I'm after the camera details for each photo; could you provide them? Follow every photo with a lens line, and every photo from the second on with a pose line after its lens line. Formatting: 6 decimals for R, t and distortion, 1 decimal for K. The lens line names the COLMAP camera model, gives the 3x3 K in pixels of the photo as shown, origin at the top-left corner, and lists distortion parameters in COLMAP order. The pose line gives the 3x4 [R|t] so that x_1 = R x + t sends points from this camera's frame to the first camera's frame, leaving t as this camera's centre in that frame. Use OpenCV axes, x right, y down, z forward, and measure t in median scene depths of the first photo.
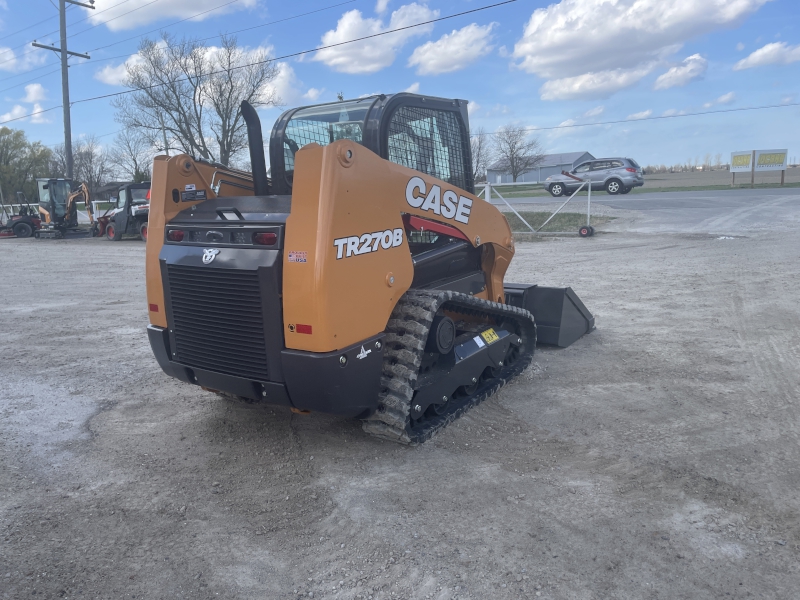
lens RADIAL K [[603.7, 0, 393.5], [0, 603.7, 294.4], [0, 0, 1]] dist [0.084120, -0.105021]
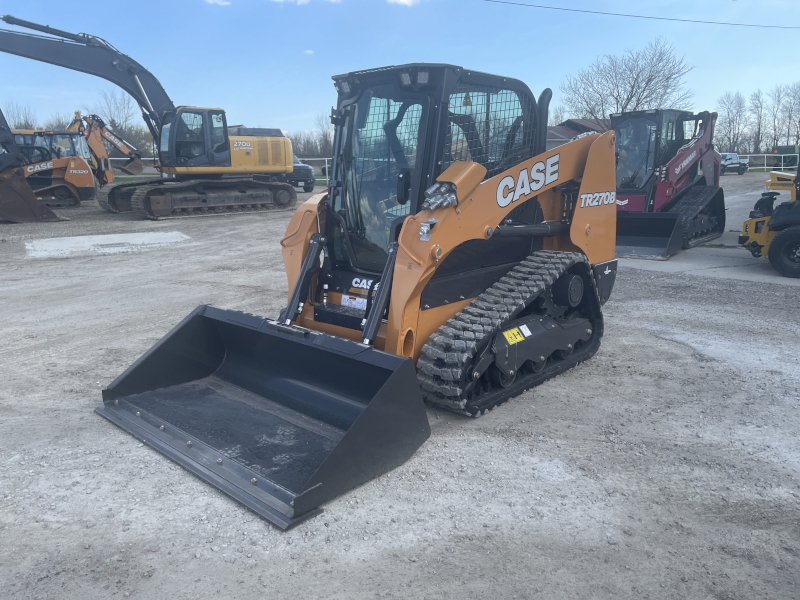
lens RADIAL K [[603.7, 0, 394.0], [0, 603.7, 292.0], [0, 0, 1]] dist [0.084120, -0.105021]
pose [[-0.989518, 0.025390, 0.142163, -0.110544], [0.077494, 0.924039, 0.374362, -0.445132], [-0.121860, 0.381454, -0.916320, 2.440592]]
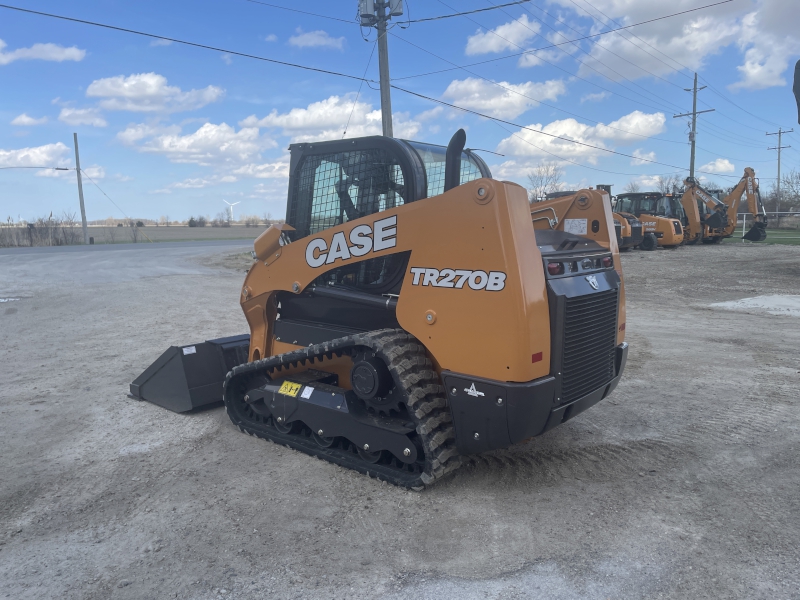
lens RADIAL K [[603.7, 0, 391.8], [0, 603.7, 296.6], [0, 0, 1]] dist [0.084120, -0.105021]
pose [[0.086164, -0.075411, 0.993423, -1.265374], [0.184836, 0.981030, 0.058439, -0.149914], [-0.978985, 0.178585, 0.098468, 1.121780]]
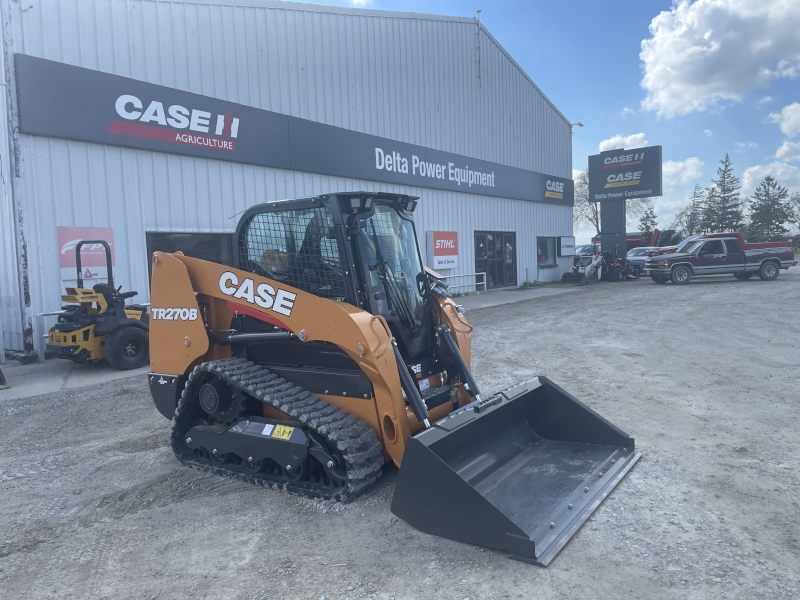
lens RADIAL K [[603.7, 0, 400.4], [0, 603.7, 285.5], [0, 0, 1]] dist [0.084120, -0.105021]
pose [[0.000034, 0.094589, -0.995516, 1.341397], [-0.139504, 0.985782, 0.093659, -0.341738], [0.990221, 0.138876, 0.013229, 1.367650]]
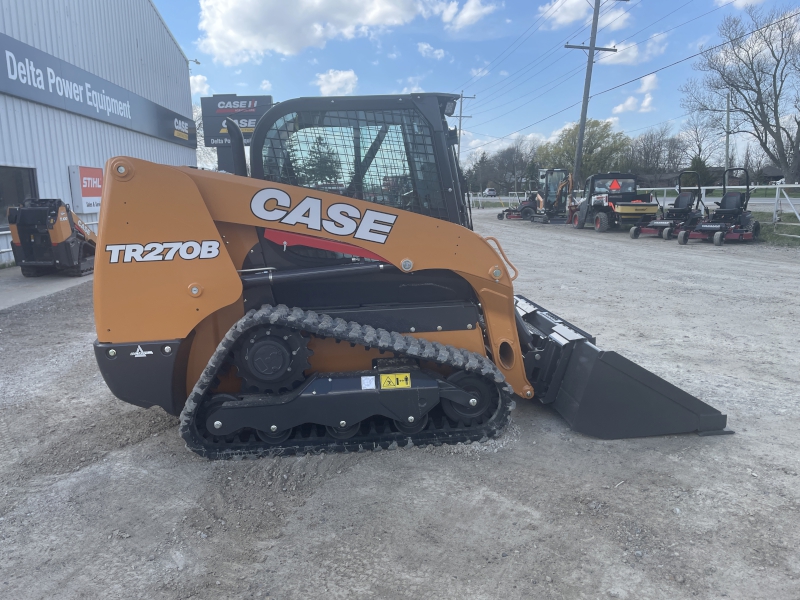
lens RADIAL K [[603.7, 0, 393.3], [0, 603.7, 290.7], [0, 0, 1]] dist [0.084120, -0.105021]
pose [[0.634076, 0.152684, -0.758047, 0.912066], [-0.140084, 0.986773, 0.081579, -0.142802], [0.760476, 0.054463, 0.647078, 0.549676]]
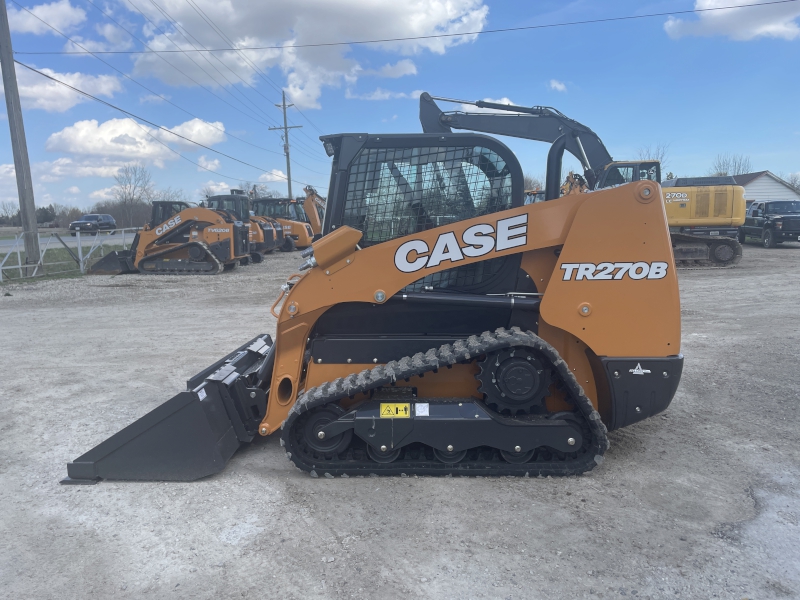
lens RADIAL K [[603.7, 0, 392.5], [0, 603.7, 304.8], [0, 0, 1]] dist [0.084120, -0.105021]
pose [[-0.549989, -0.058102, 0.833148, -0.989664], [0.193455, 0.961583, 0.194765, -0.314610], [-0.812457, 0.268295, -0.517620, 1.926979]]
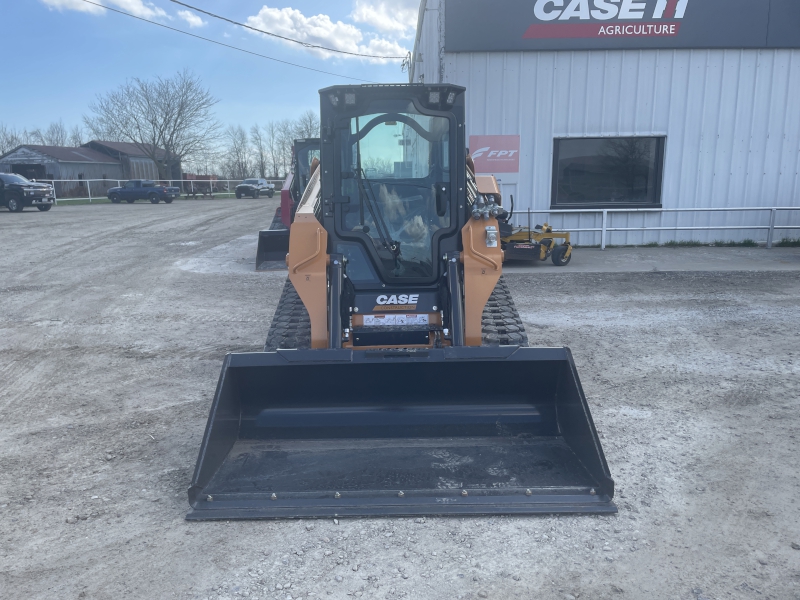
lens RADIAL K [[603.7, 0, 392.9], [0, 603.7, 293.2], [0, 0, 1]] dist [0.084120, -0.105021]
pose [[-0.814644, 0.159177, -0.557690, 0.708276], [-0.055589, 0.935740, 0.348283, -0.439548], [0.577292, 0.314728, -0.753446, 2.245225]]
